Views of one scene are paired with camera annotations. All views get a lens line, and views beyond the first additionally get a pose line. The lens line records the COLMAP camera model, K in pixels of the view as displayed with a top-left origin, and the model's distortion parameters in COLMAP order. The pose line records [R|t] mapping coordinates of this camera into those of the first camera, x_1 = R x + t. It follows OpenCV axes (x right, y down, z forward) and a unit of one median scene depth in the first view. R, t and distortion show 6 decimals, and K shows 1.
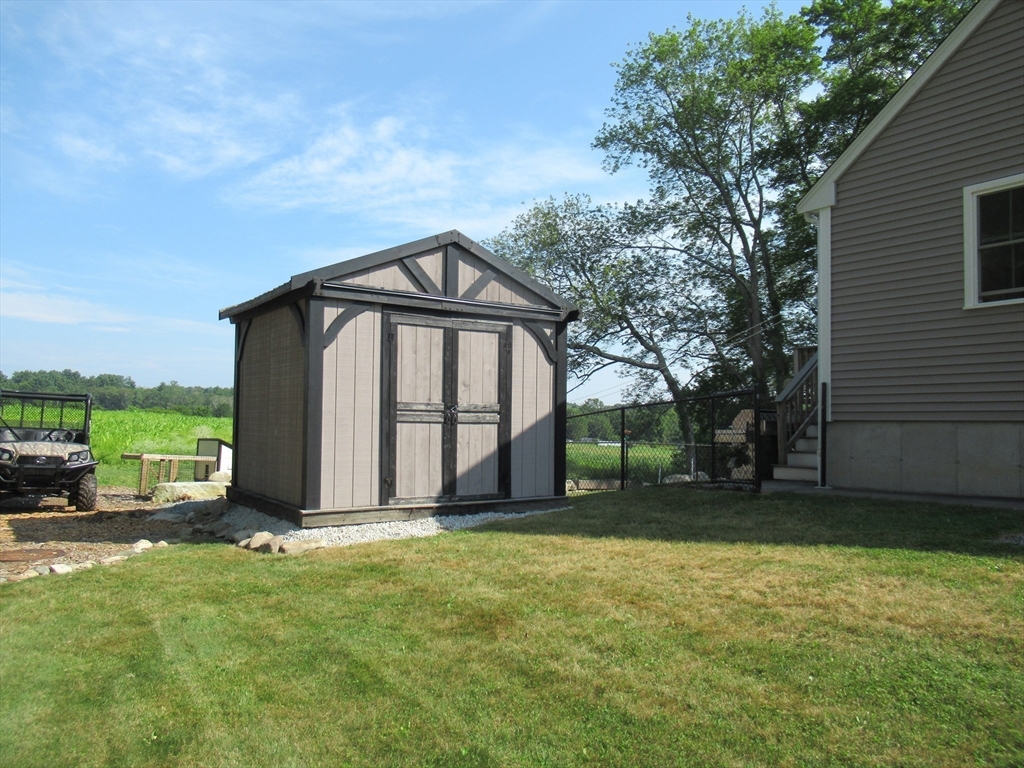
lens RADIAL K [[758.1, 0, 512.0], [0, 758.1, 384.0], [0, 0, 1]] dist [-0.004913, -0.002699]
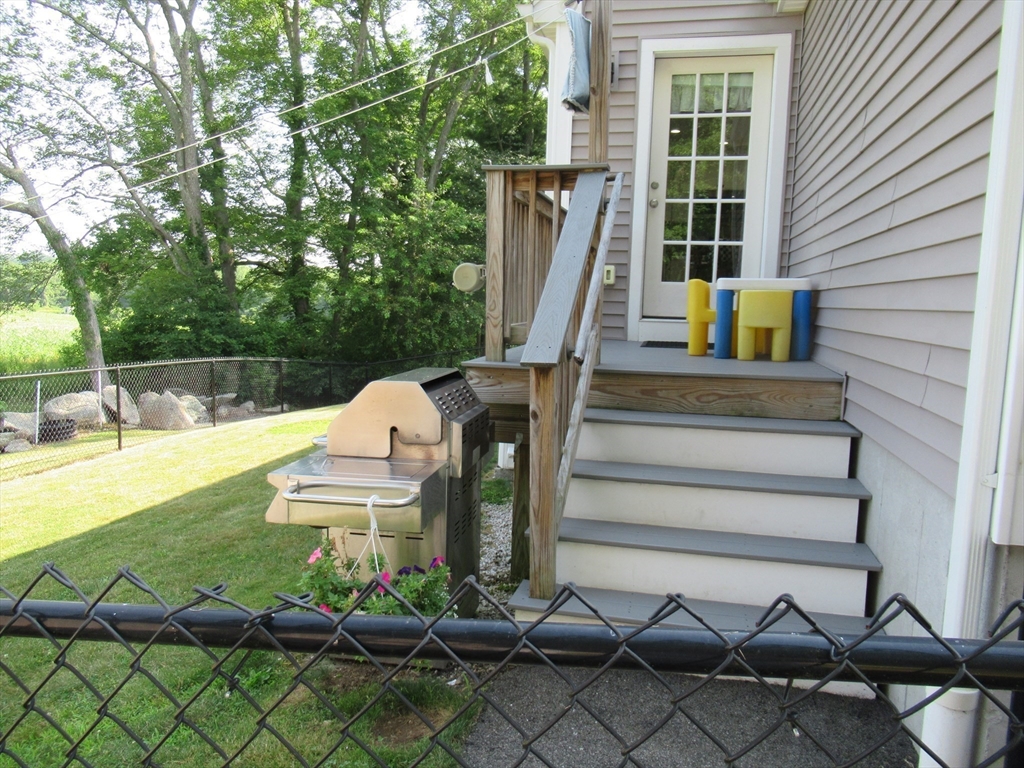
lens RADIAL K [[758.1, 0, 512.0], [0, 758.1, 384.0], [0, 0, 1]] dist [-0.004913, -0.002699]
pose [[0.734403, -0.073031, 0.674773, 0.054905], [-0.051340, 0.985368, 0.162525, -0.002214], [-0.676770, -0.154002, 0.719907, 0.260439]]
